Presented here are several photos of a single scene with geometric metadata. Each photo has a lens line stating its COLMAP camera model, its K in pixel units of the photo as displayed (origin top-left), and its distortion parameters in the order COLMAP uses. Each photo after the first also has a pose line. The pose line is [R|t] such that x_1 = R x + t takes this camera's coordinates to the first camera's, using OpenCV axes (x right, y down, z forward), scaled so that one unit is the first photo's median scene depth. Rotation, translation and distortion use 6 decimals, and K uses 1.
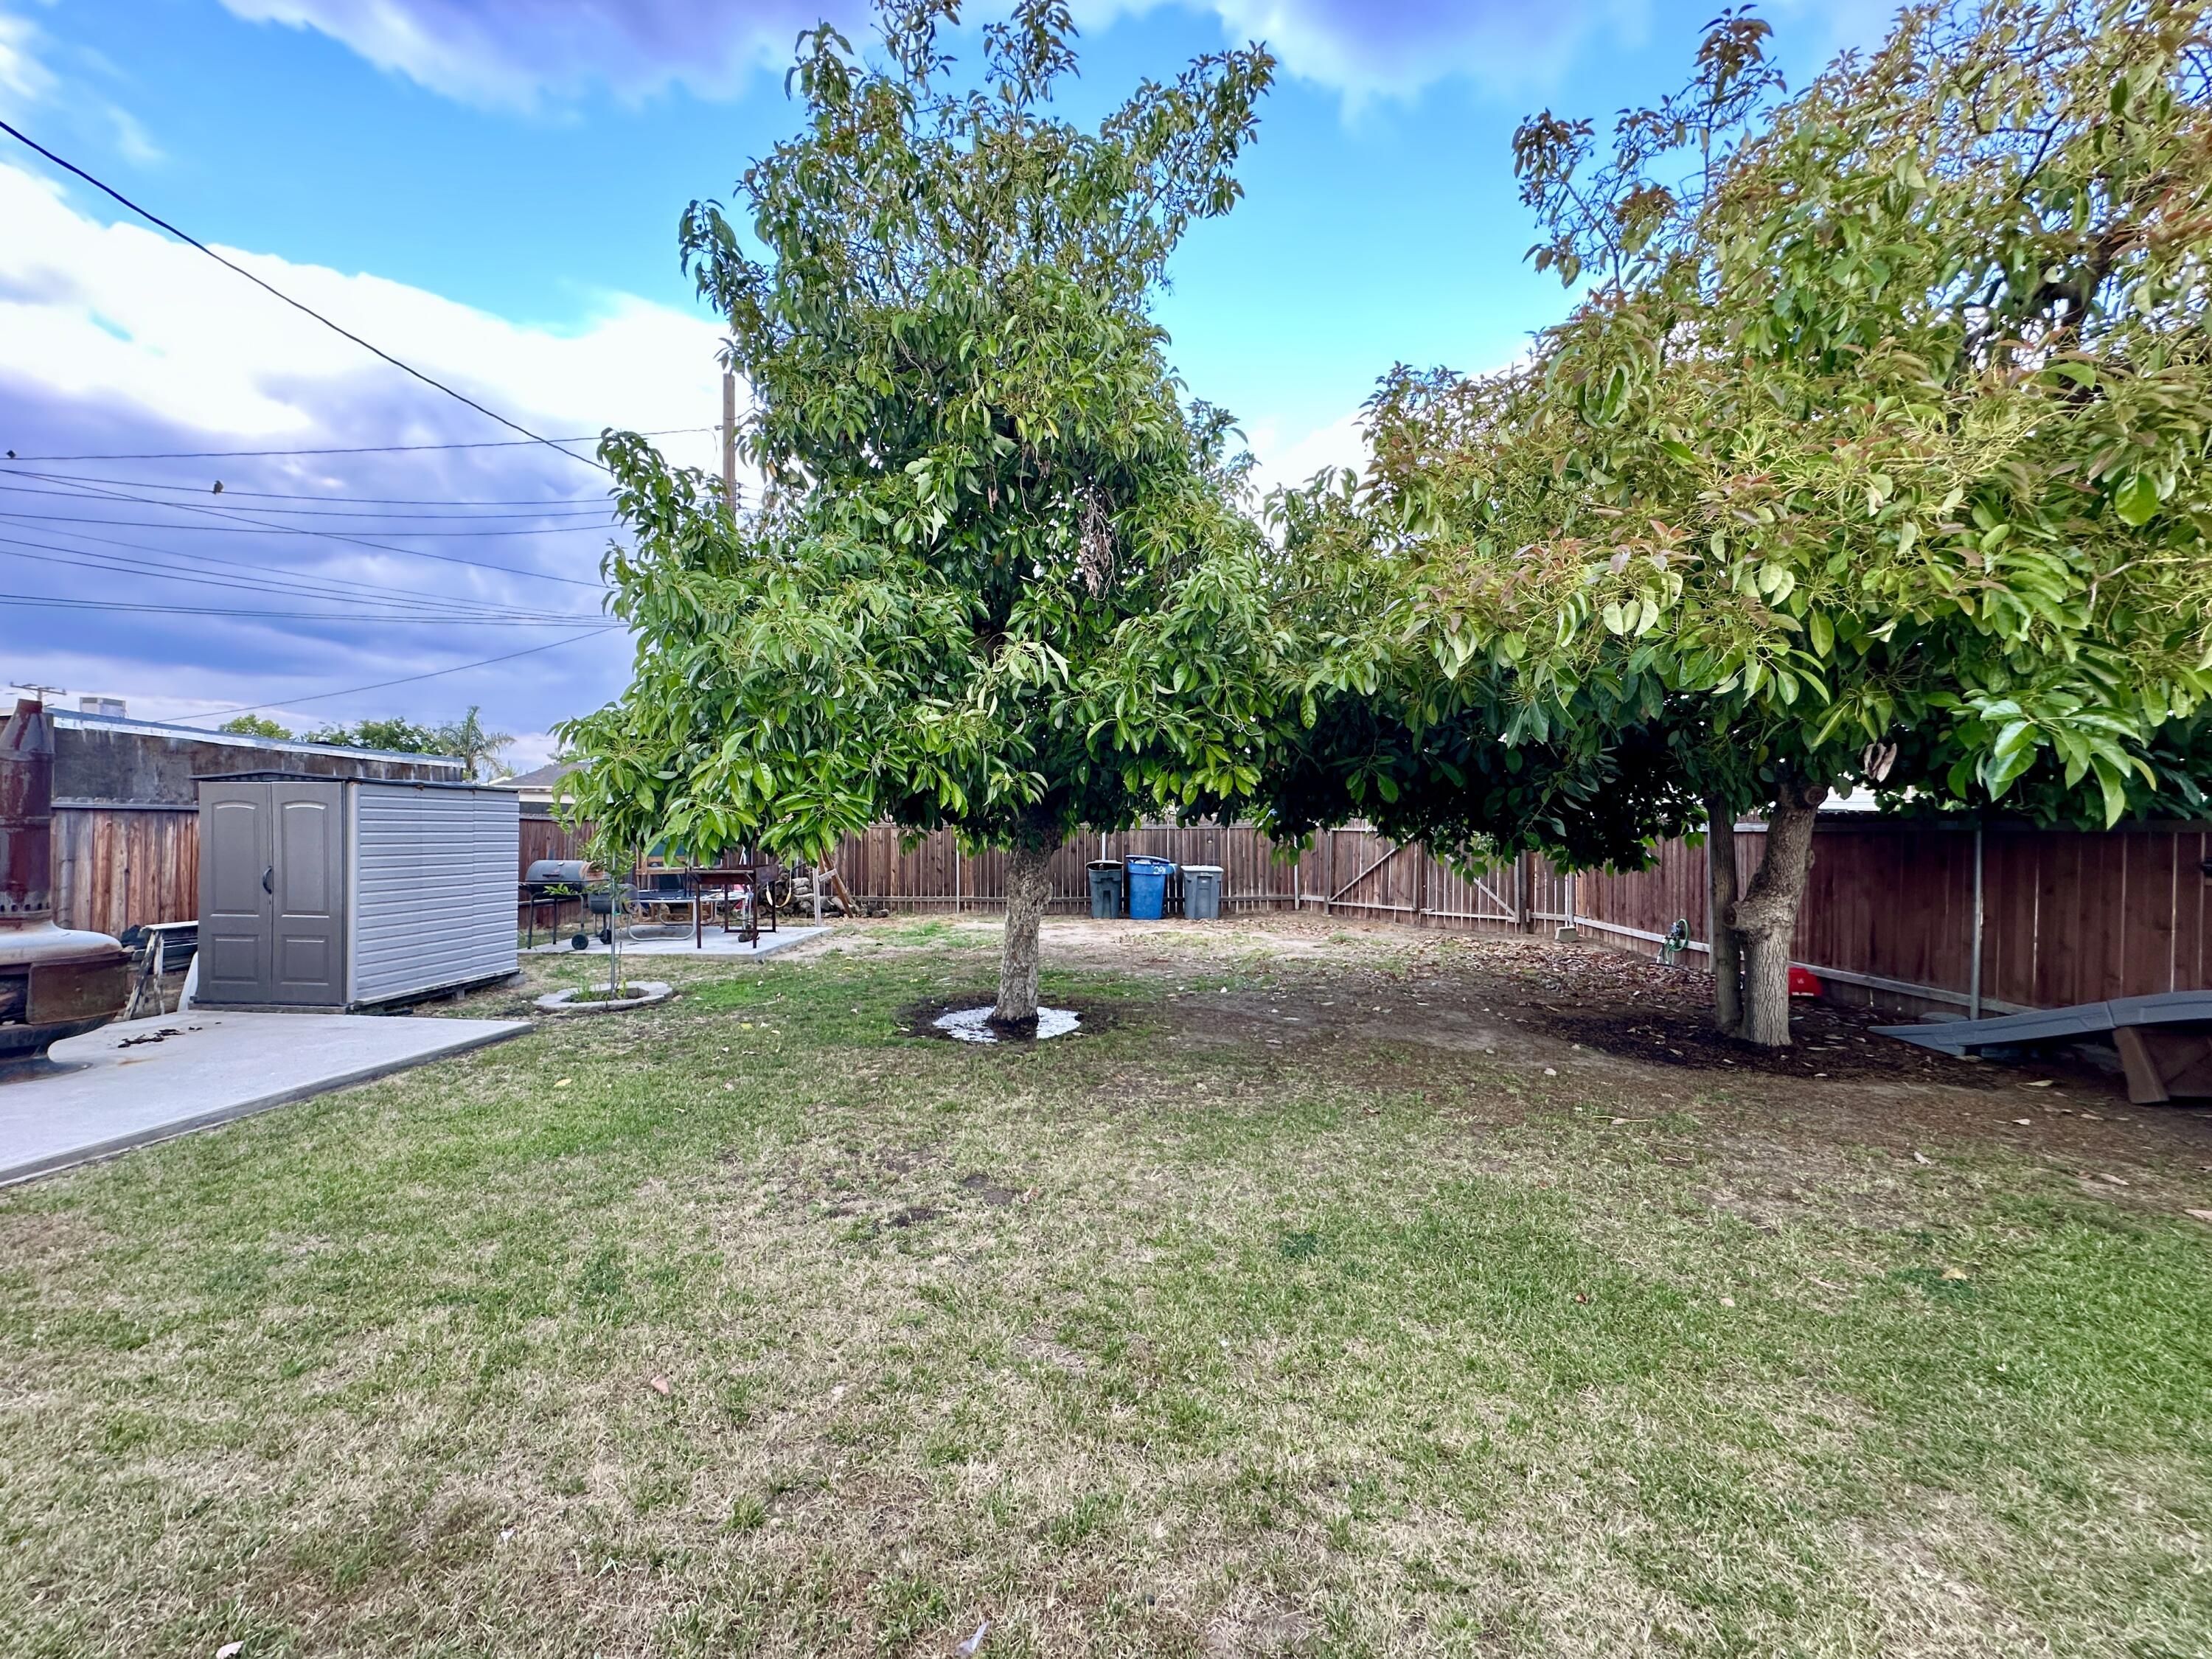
lens RADIAL K [[880.4, 0, 1112.6], [0, 880.4, 837.9], [0, 0, 1]] dist [-0.002973, 0.000857]
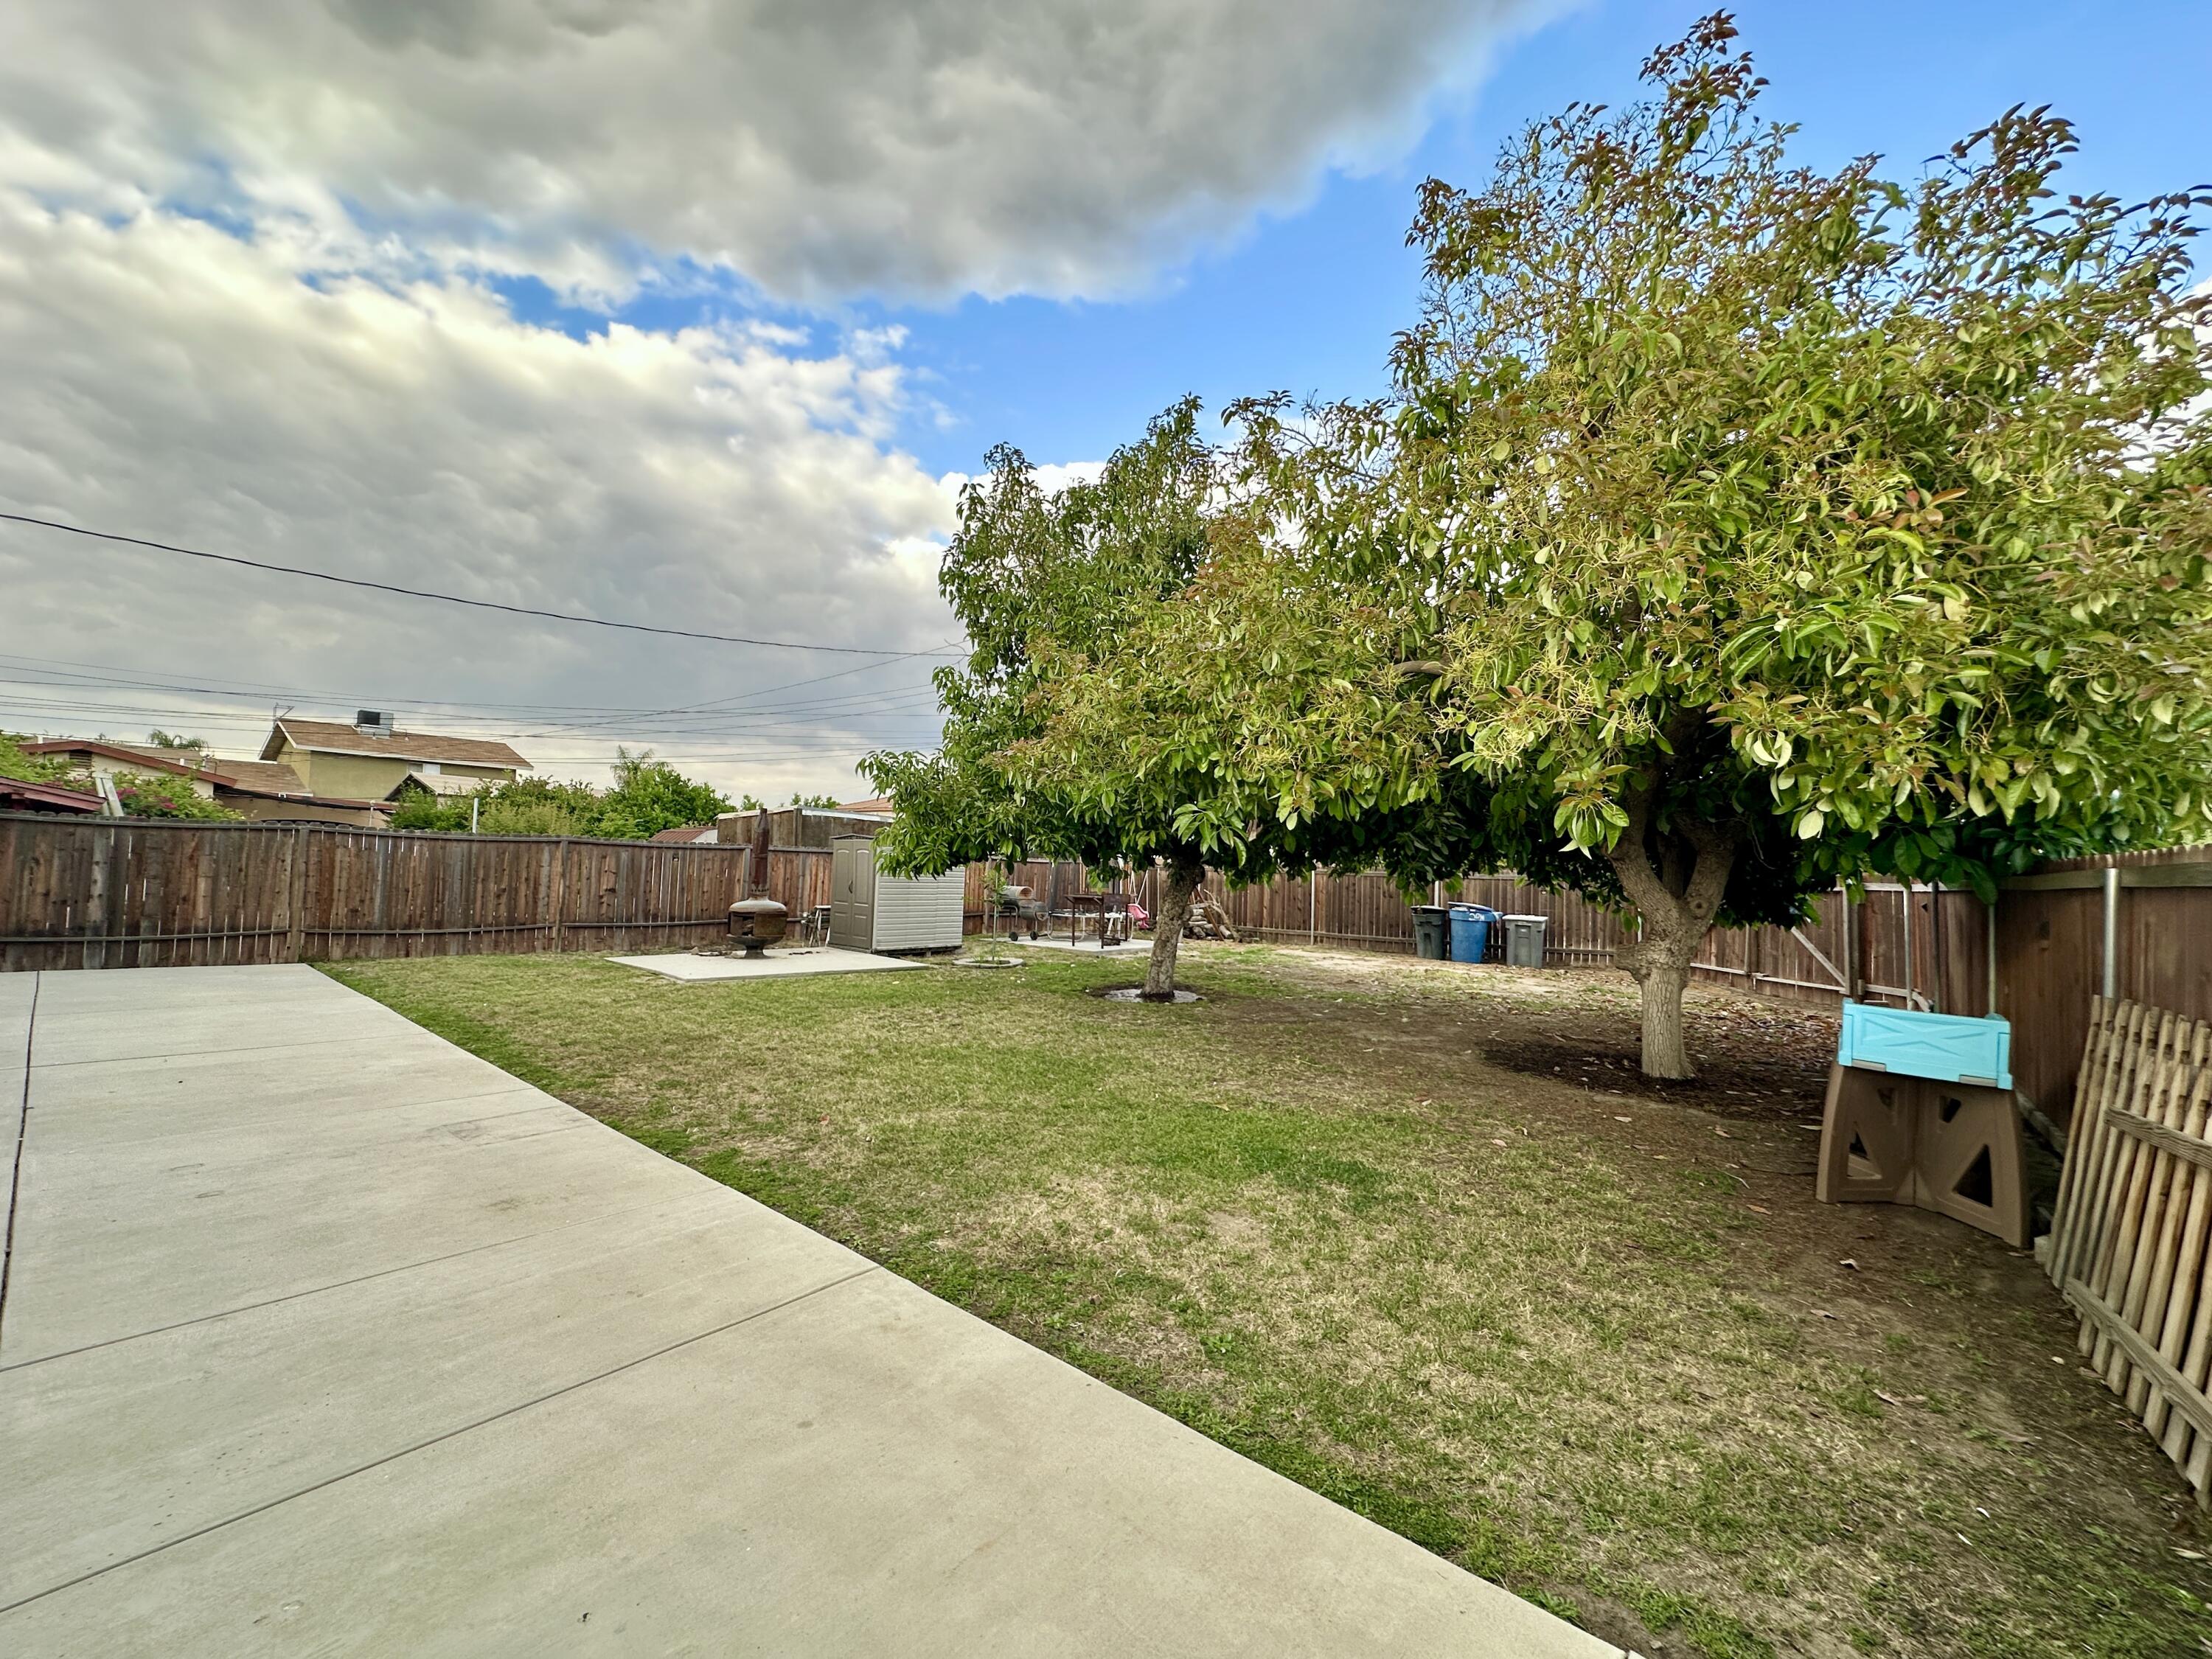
lens RADIAL K [[880.4, 0, 1107.9], [0, 880.4, 832.4], [0, 0, 1]] dist [-0.002973, 0.000857]
pose [[0.786171, -0.007069, -0.617969, 0.511640], [-0.032428, 0.998085, -0.052672, 0.006731], [0.617158, 0.061448, 0.784436, -0.169828]]
